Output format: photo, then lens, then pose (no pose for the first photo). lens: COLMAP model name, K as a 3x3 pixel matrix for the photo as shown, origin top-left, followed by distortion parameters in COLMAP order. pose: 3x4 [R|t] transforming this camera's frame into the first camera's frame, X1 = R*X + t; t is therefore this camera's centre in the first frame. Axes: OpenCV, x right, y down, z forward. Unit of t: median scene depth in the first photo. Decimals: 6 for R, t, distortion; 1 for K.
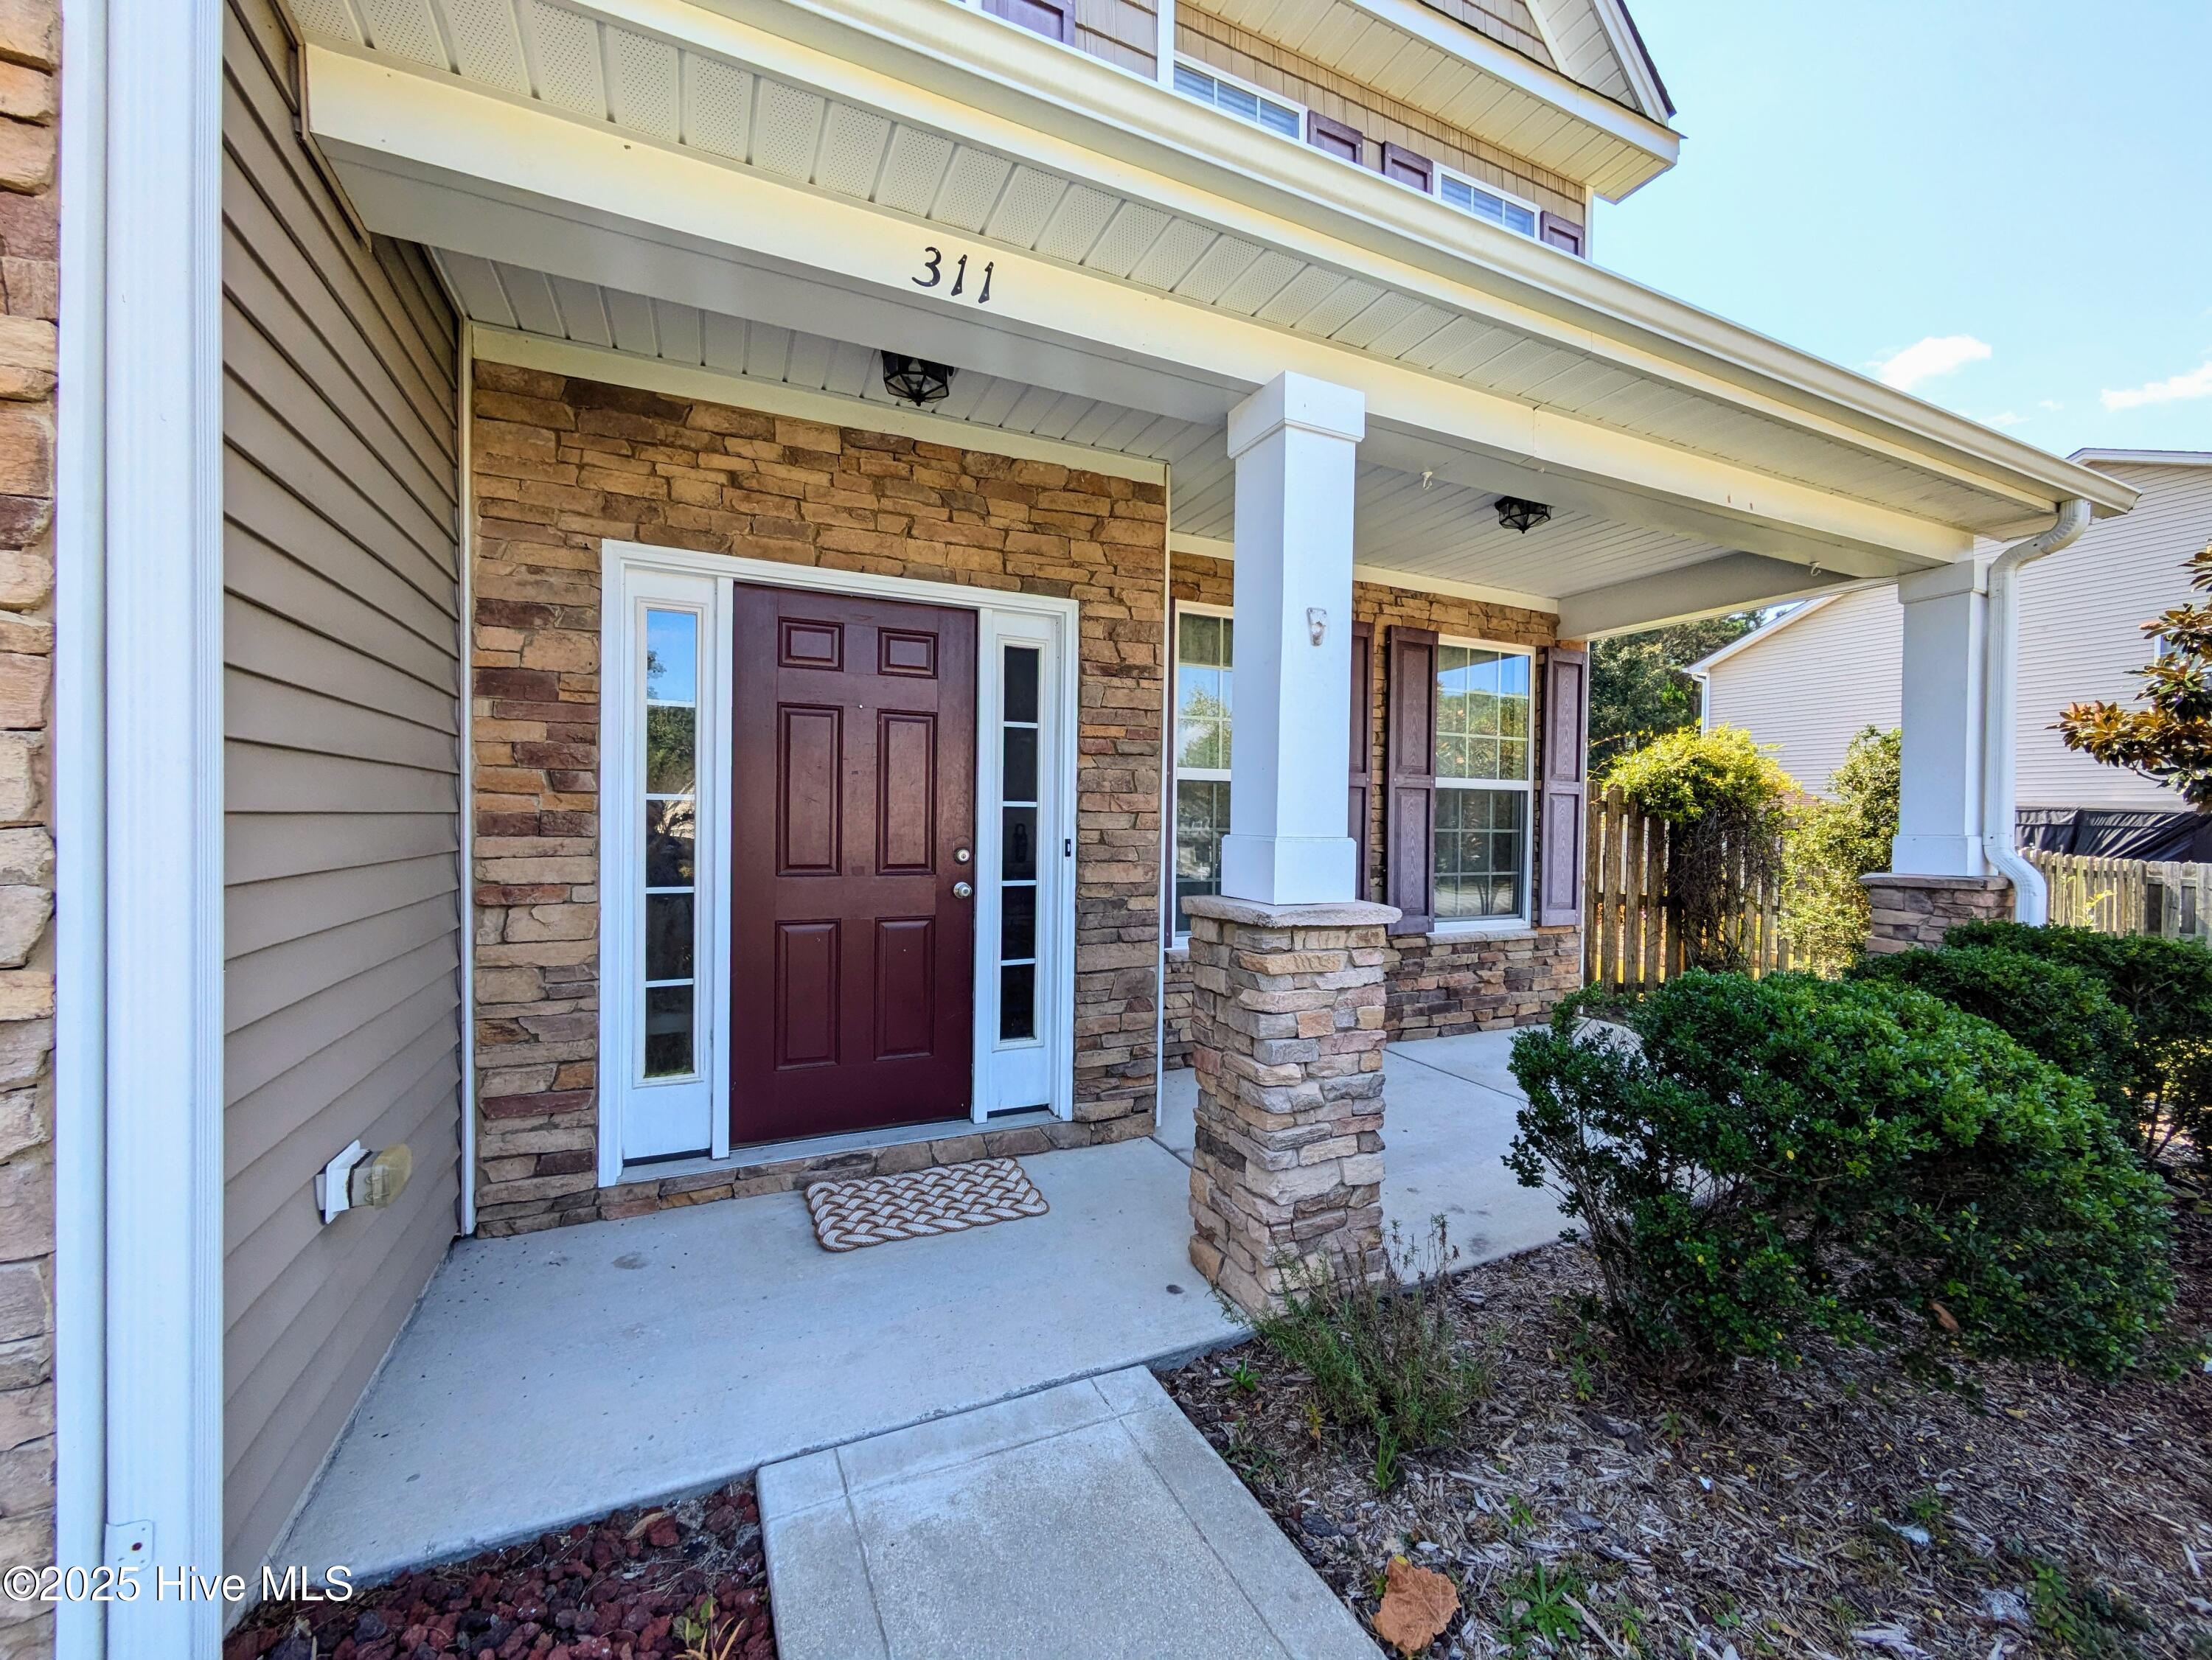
lens RADIAL K [[877.6, 0, 1104.1], [0, 877.6, 835.8], [0, 0, 1]] dist [-0.000935, 0.000236]
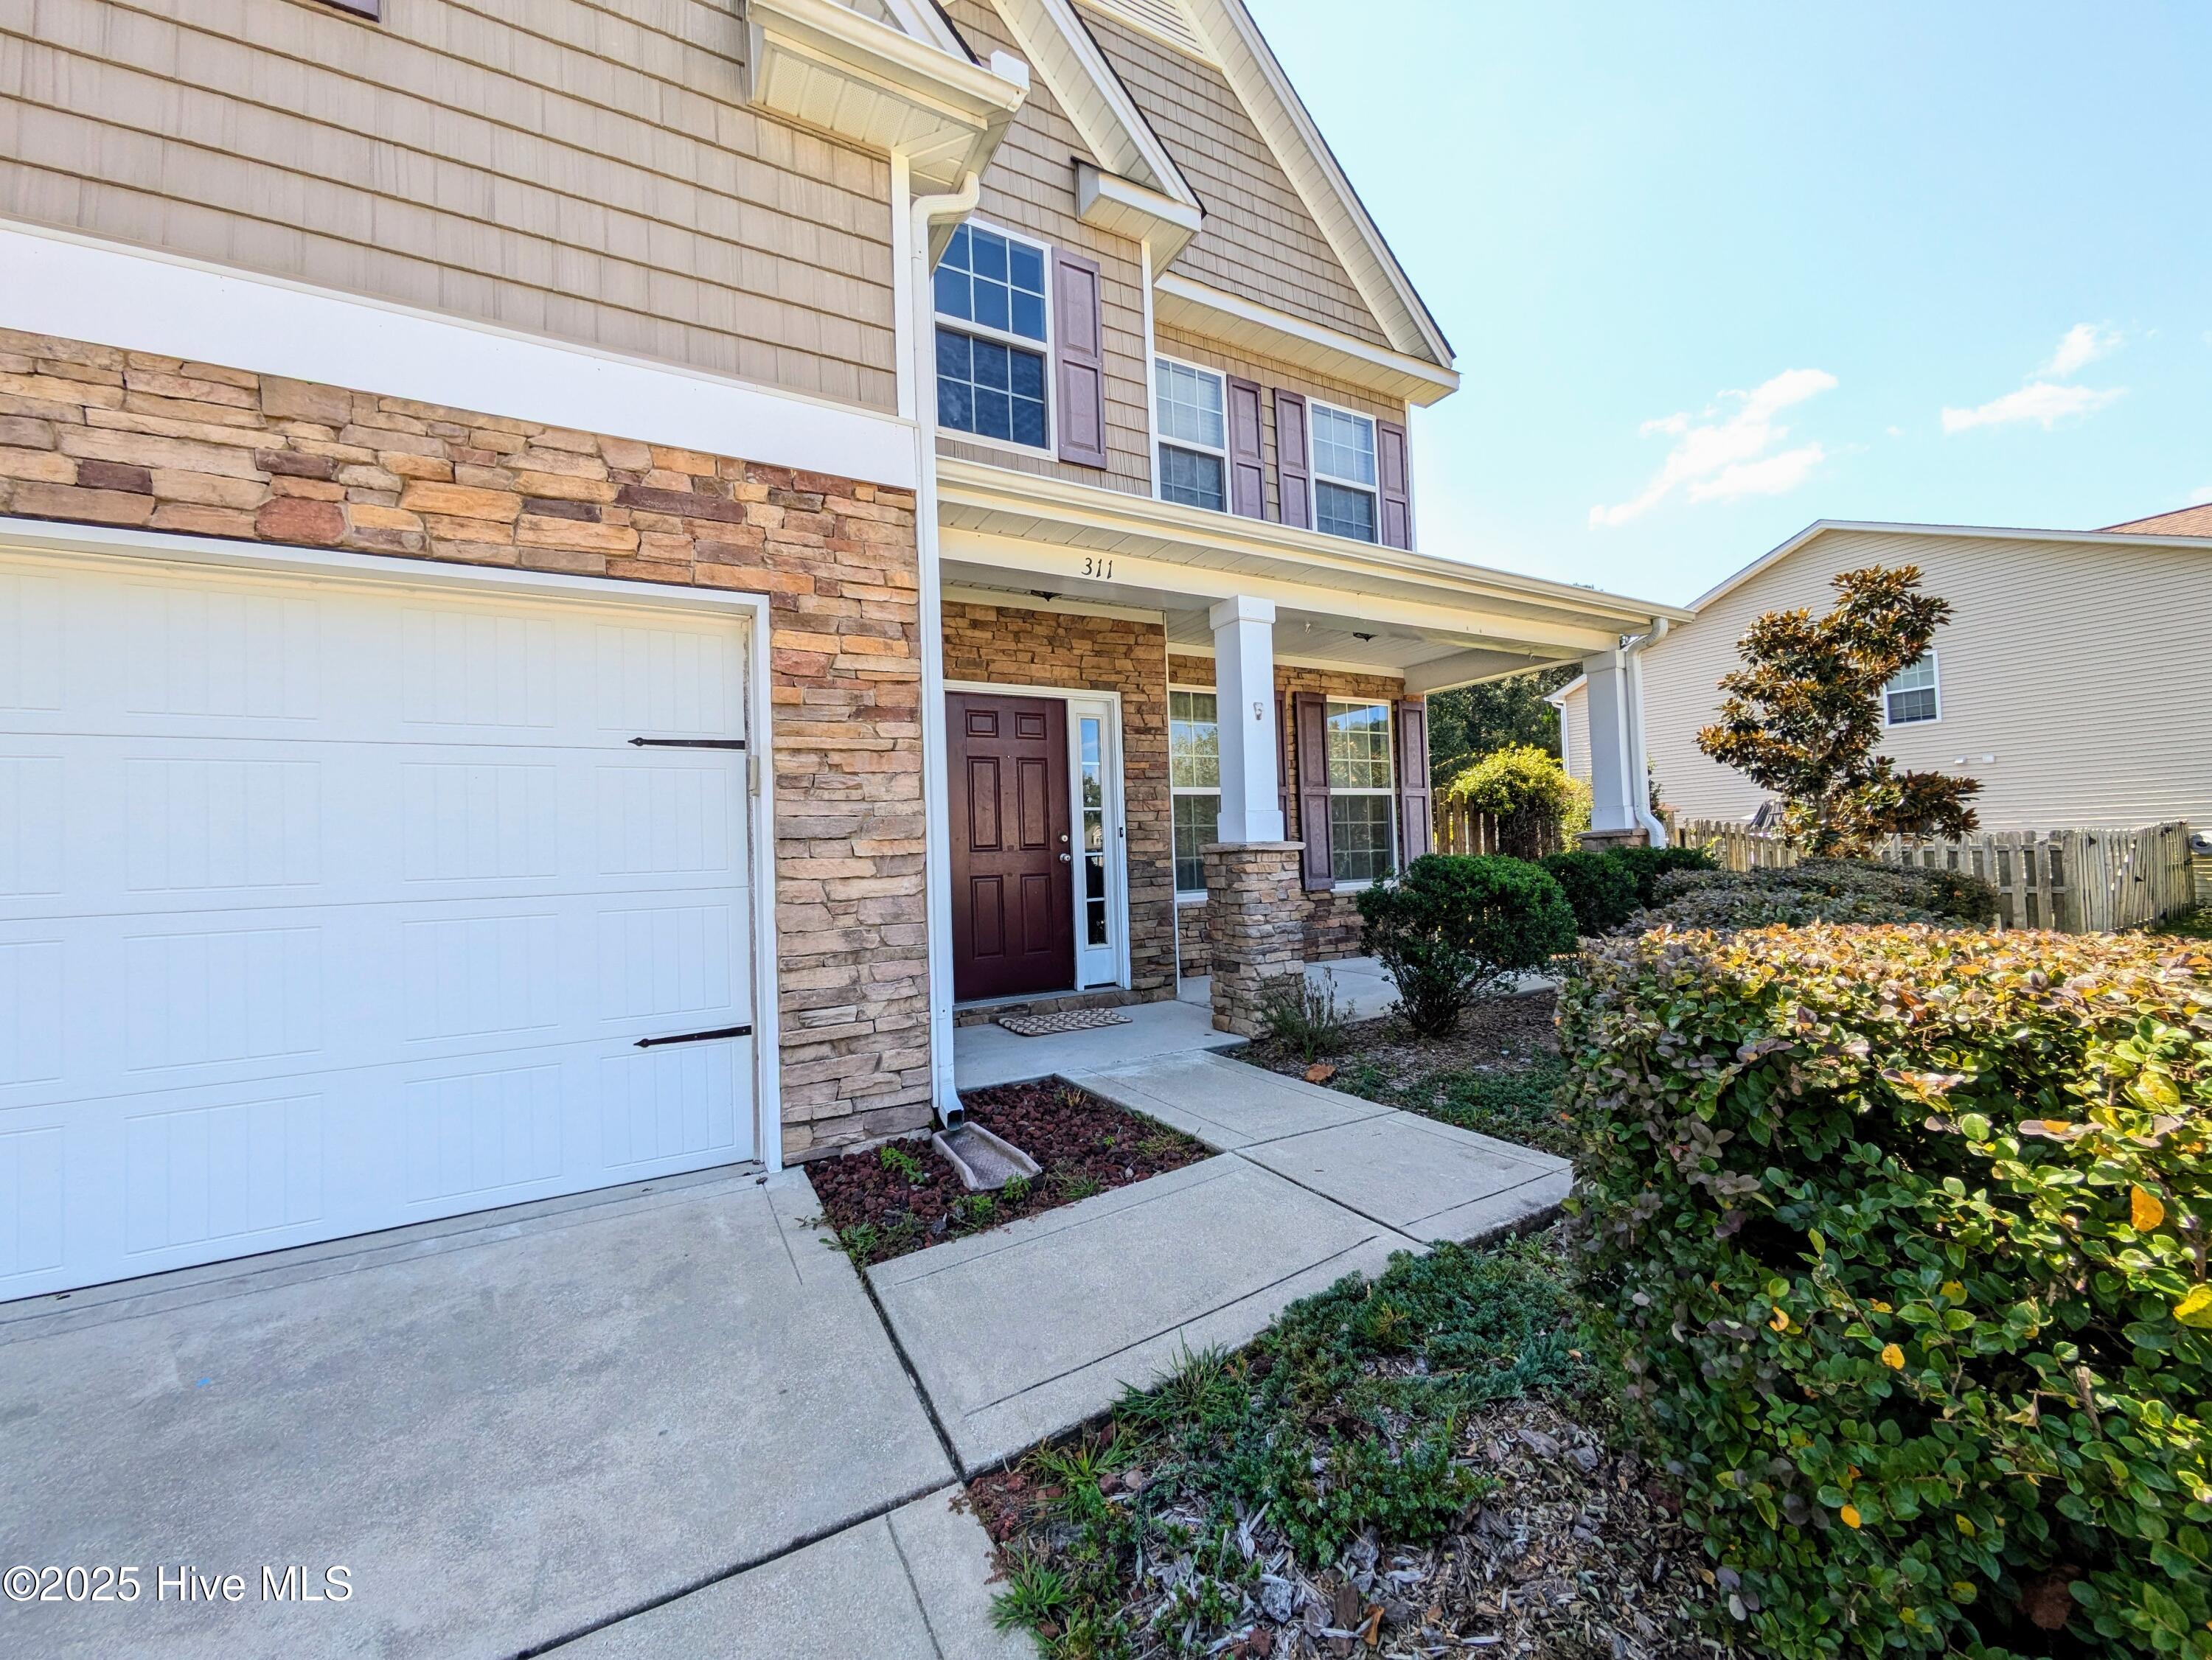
lens RADIAL K [[877.6, 0, 1104.5], [0, 877.6, 835.1], [0, 0, 1]] dist [-0.000935, 0.000236]
pose [[0.995528, -0.045007, 0.083061, -0.224681], [0.048634, 0.997926, -0.042165, 0.093105], [-0.080991, 0.046016, 0.995652, -0.754275]]
